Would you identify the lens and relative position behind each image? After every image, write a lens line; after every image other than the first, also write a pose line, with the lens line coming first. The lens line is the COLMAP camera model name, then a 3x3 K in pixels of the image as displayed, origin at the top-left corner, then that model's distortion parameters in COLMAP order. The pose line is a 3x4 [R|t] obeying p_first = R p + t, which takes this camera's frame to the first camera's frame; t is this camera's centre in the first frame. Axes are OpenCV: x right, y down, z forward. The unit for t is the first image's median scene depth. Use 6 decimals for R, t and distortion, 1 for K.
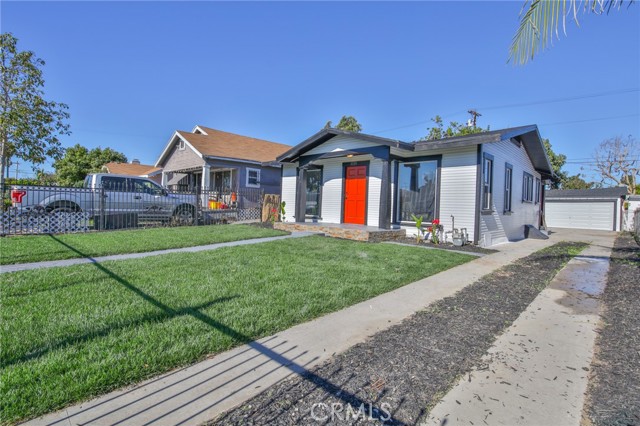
lens RADIAL K [[308.7, 0, 318.9], [0, 308.7, 205.7], [0, 0, 1]] dist [-0.000199, -0.010158]
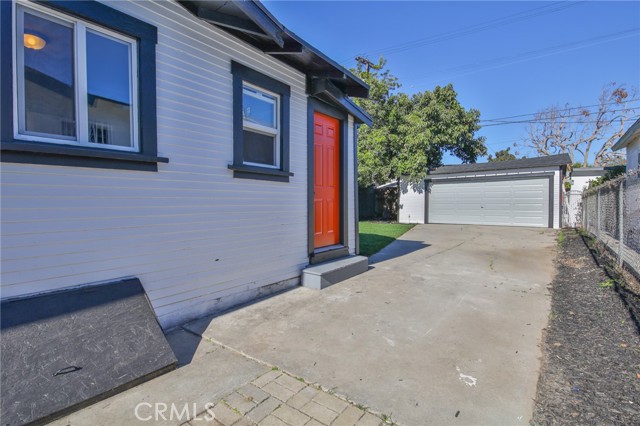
lens RADIAL K [[308.7, 0, 318.9], [0, 308.7, 205.7], [0, 0, 1]] dist [-0.000199, -0.010158]
pose [[0.992189, -0.041828, 0.117519, 0.430728], [0.039293, 0.998944, 0.023803, 0.008781], [-0.118390, -0.019000, 0.992785, 0.440931]]
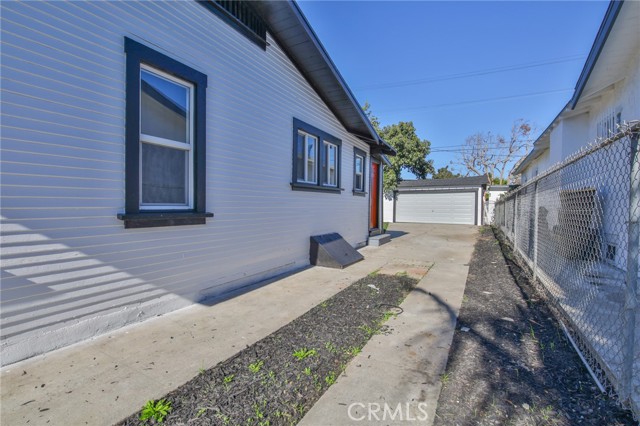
lens RADIAL K [[291.5, 0, 321.0], [0, 291.5, 209.1], [0, 0, 1]] dist [-0.000270, -0.011146]
pose [[0.962892, -0.029875, 0.268228, 0.293362], [0.023358, 0.999350, 0.027453, 0.003388], [-0.268874, -0.020169, 0.962964, 0.294078]]
